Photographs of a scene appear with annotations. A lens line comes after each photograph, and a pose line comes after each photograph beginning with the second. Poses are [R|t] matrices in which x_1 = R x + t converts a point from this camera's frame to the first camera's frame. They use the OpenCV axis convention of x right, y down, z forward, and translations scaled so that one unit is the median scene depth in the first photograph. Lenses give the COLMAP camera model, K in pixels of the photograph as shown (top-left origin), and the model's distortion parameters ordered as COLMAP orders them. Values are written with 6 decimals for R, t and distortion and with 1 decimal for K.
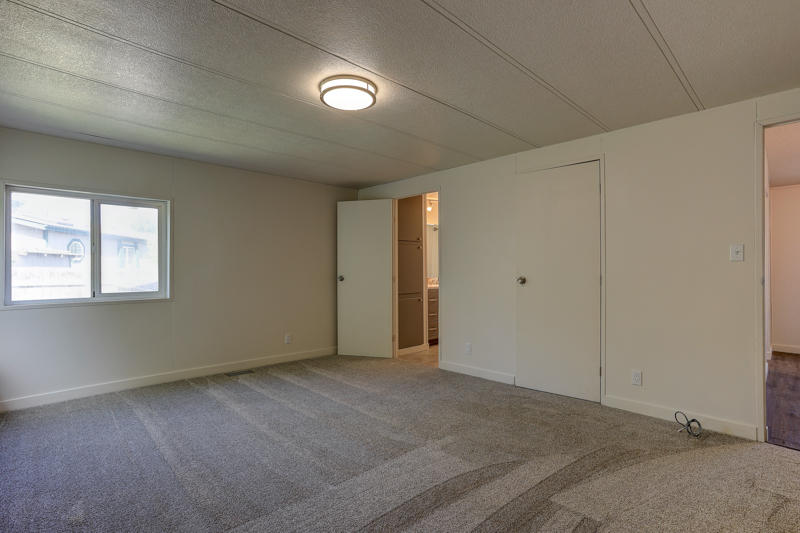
lens RADIAL K [[388.1, 0, 400.0], [0, 388.1, 266.5], [0, 0, 1]] dist [-0.057827, 0.035765]
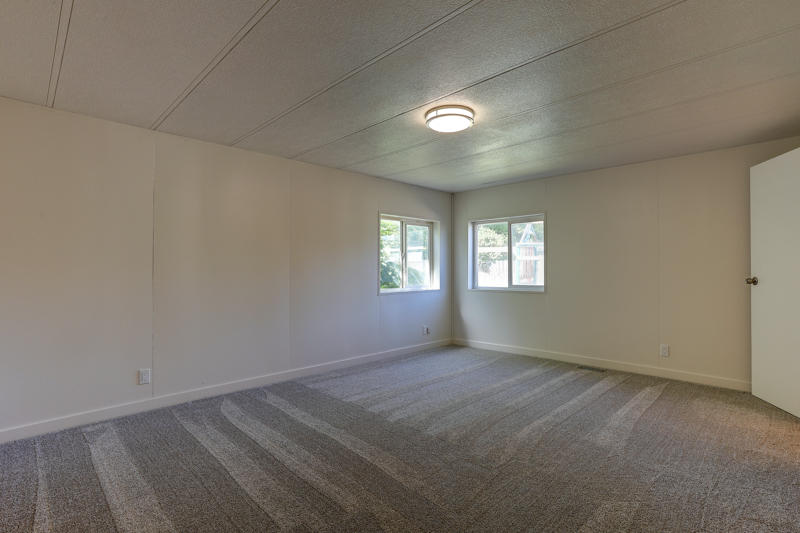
lens RADIAL K [[388.1, 0, 400.0], [0, 388.1, 266.5], [0, 0, 1]] dist [-0.057827, 0.035765]
pose [[0.007136, -0.005153, -0.999961, 0.673869], [0.009991, 0.999937, -0.005081, 0.002453], [0.999925, -0.009955, 0.007187, 0.529844]]
